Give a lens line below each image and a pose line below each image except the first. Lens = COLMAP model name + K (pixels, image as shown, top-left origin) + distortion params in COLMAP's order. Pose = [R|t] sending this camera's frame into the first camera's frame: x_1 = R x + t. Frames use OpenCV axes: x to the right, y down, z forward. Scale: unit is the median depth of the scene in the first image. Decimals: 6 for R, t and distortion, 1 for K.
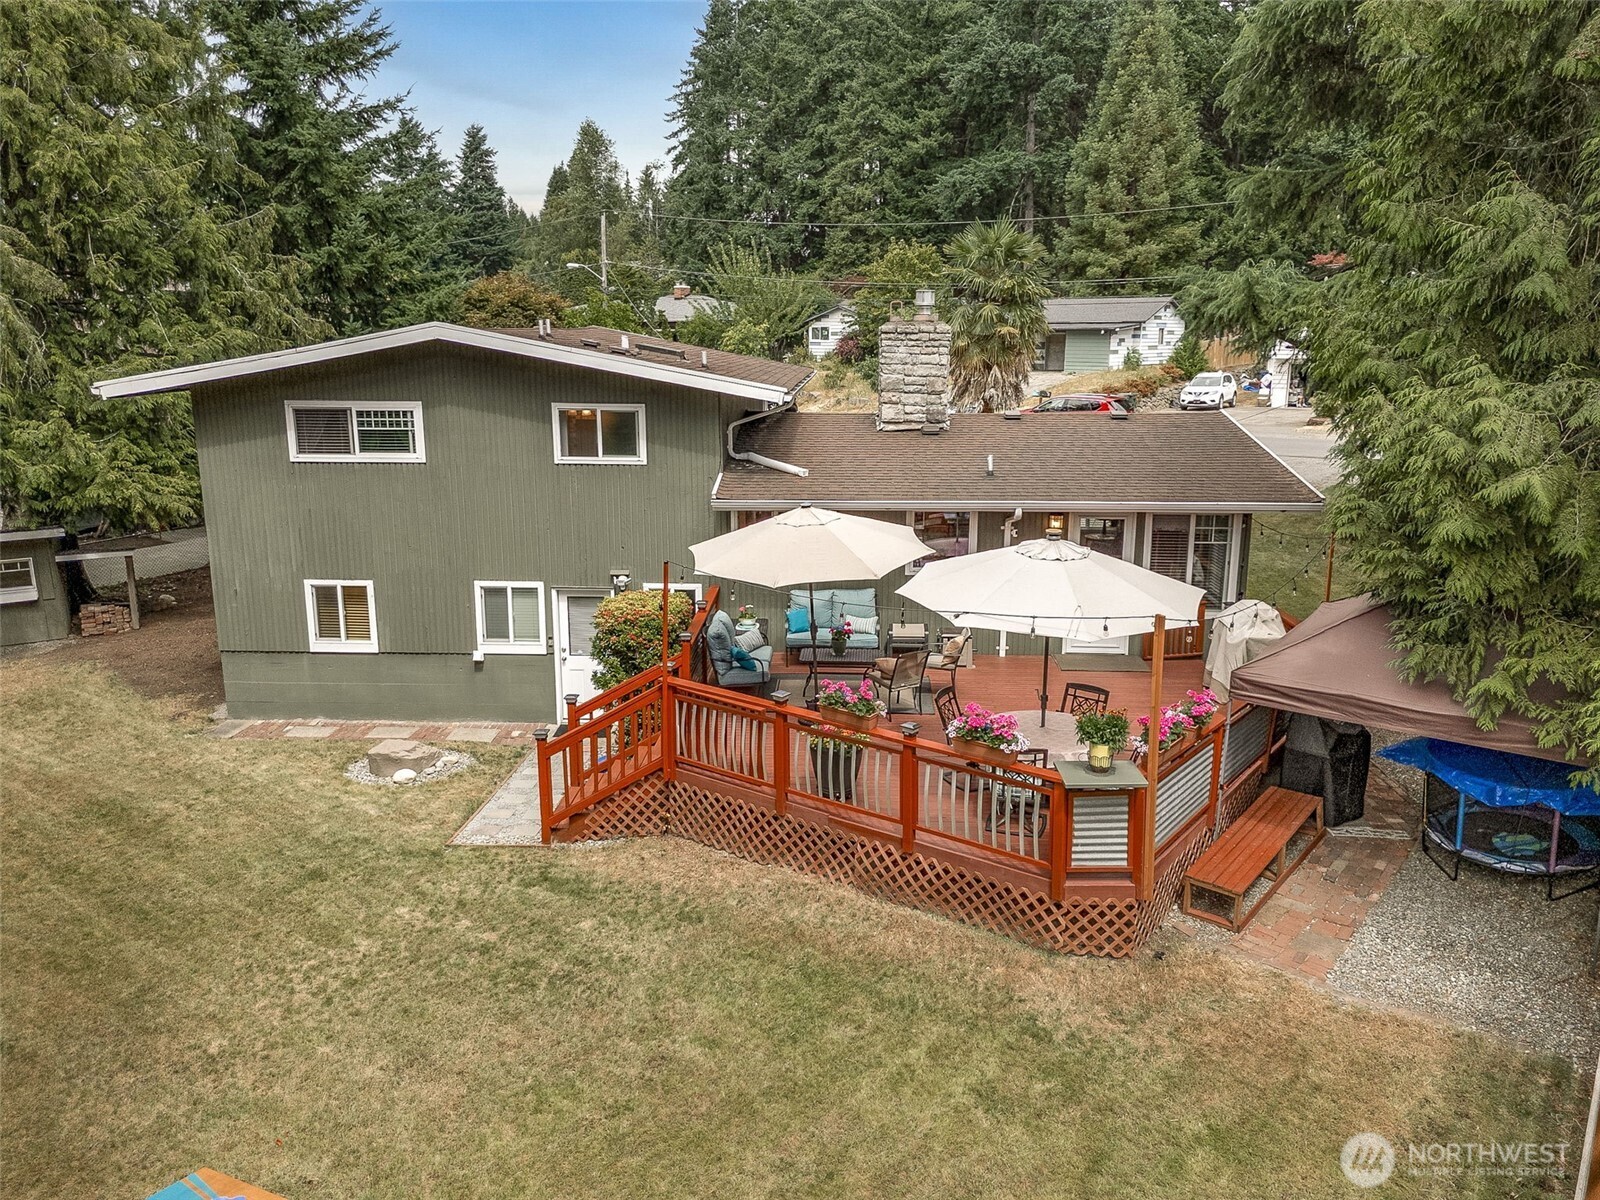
lens RADIAL K [[1193.9, 0, 793.5], [0, 1193.9, 607.3], [0, 0, 1]] dist [0.043741, -0.022429]
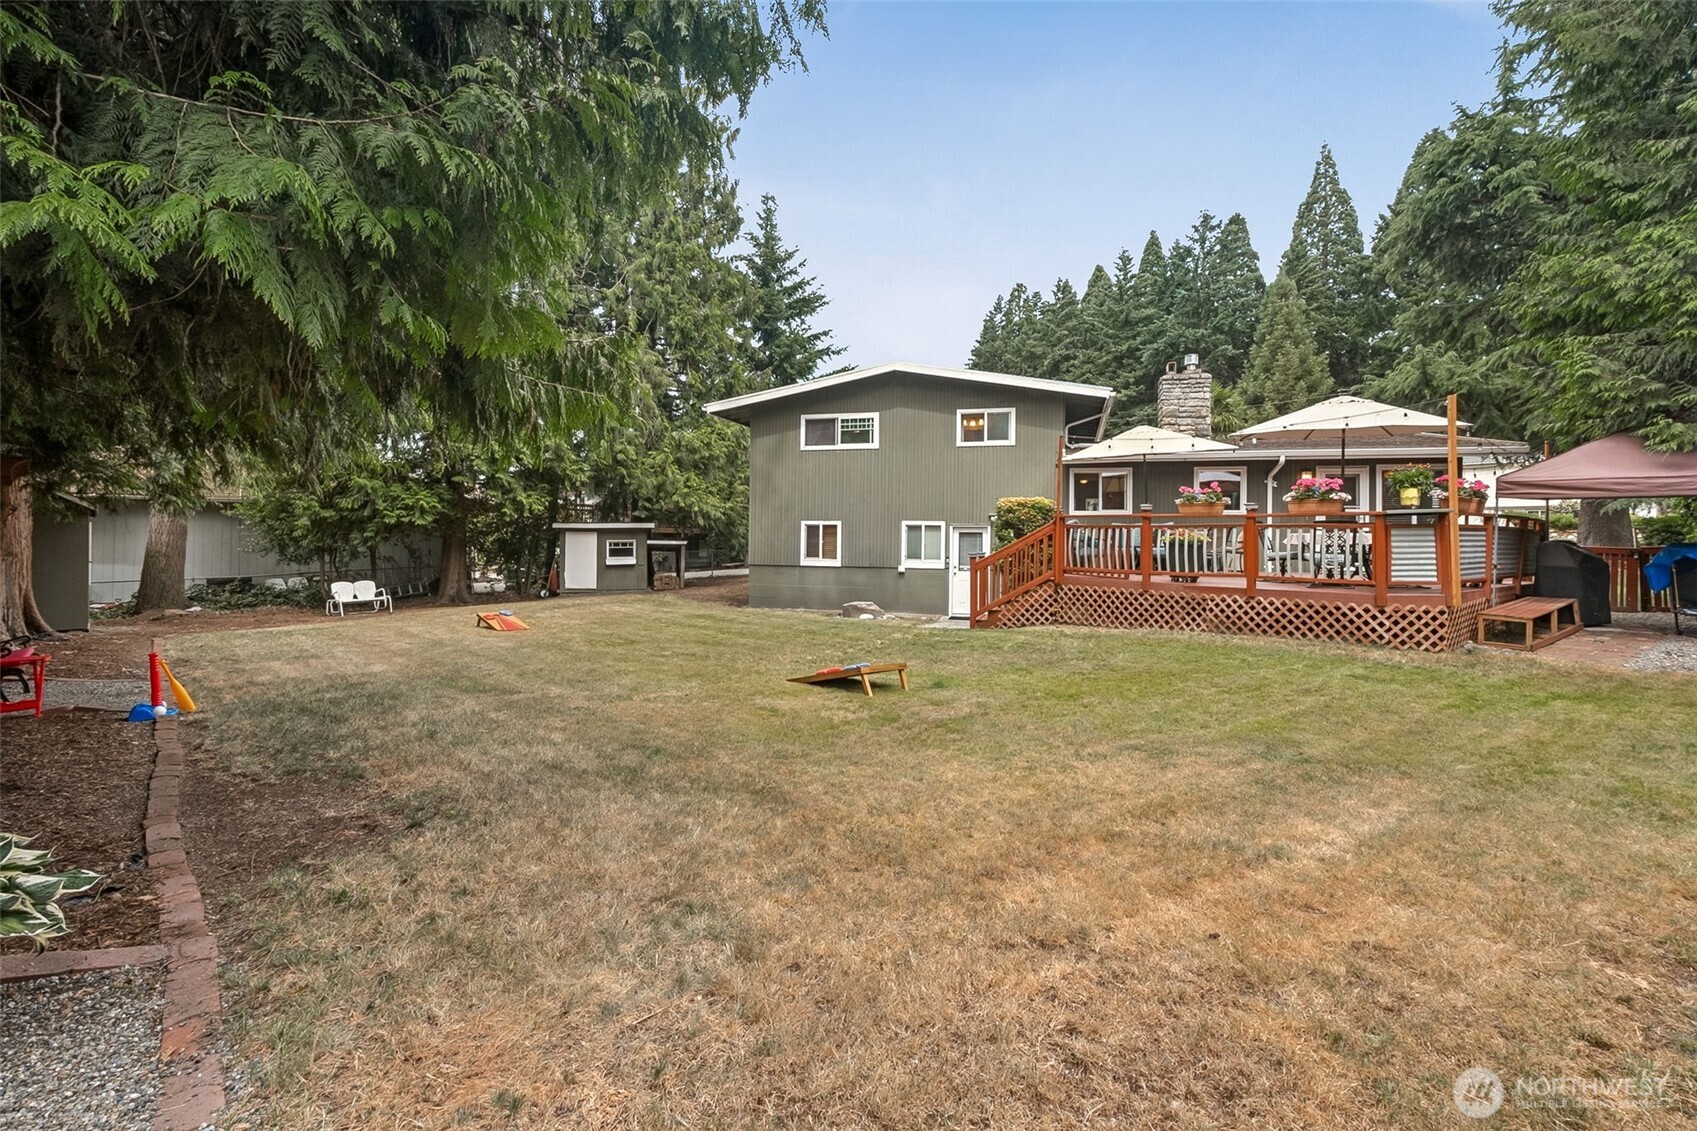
lens RADIAL K [[795.3, 0, 827.0], [0, 795.3, 531.9], [0, 0, 1]] dist [0.010824, -0.001340]
pose [[0.971061, 0.006273, -0.238748, -0.109148], [-0.061826, 0.972181, -0.225924, 0.239879], [0.230689, 0.234147, 0.944435, -0.030663]]
